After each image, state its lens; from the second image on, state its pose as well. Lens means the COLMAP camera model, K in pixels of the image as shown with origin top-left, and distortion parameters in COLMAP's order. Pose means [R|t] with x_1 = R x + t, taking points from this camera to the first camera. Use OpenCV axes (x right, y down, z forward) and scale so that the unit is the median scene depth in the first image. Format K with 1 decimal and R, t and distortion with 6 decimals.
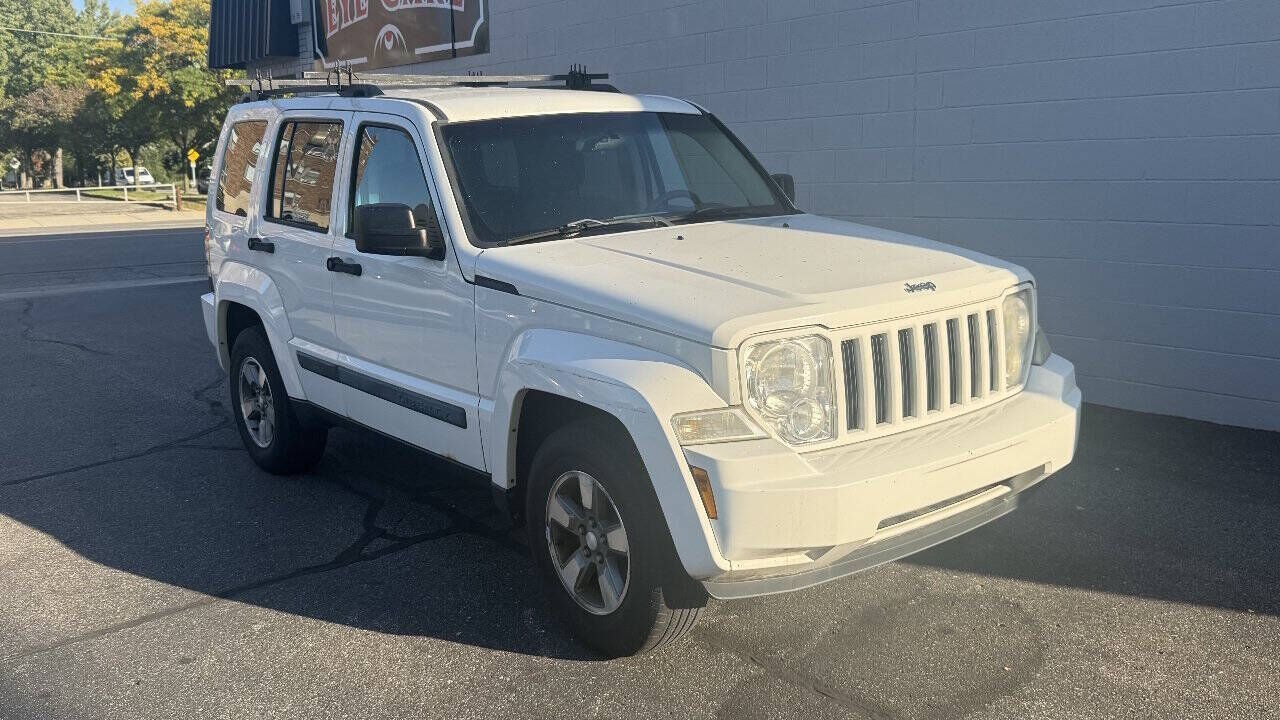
lens RADIAL K [[1055.6, 0, 640.0], [0, 1055.6, 360.0], [0, 0, 1]] dist [-0.003385, -0.000262]
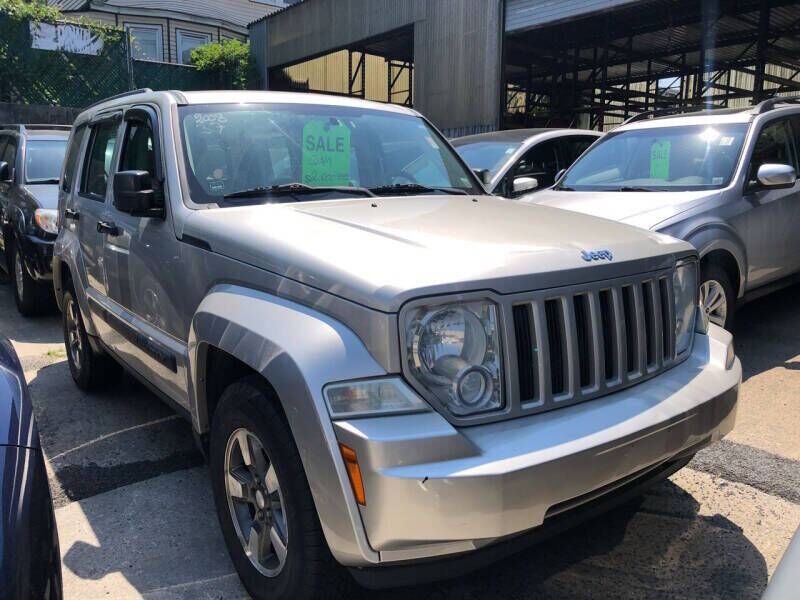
lens RADIAL K [[624.0, 0, 400.0], [0, 624.0, 300.0], [0, 0, 1]] dist [0.011864, 0.002482]
pose [[0.999347, 0.030354, -0.019617, 0.082842], [-0.030623, 0.999439, -0.013579, -0.010490], [0.019194, 0.014171, 0.999715, 0.368017]]
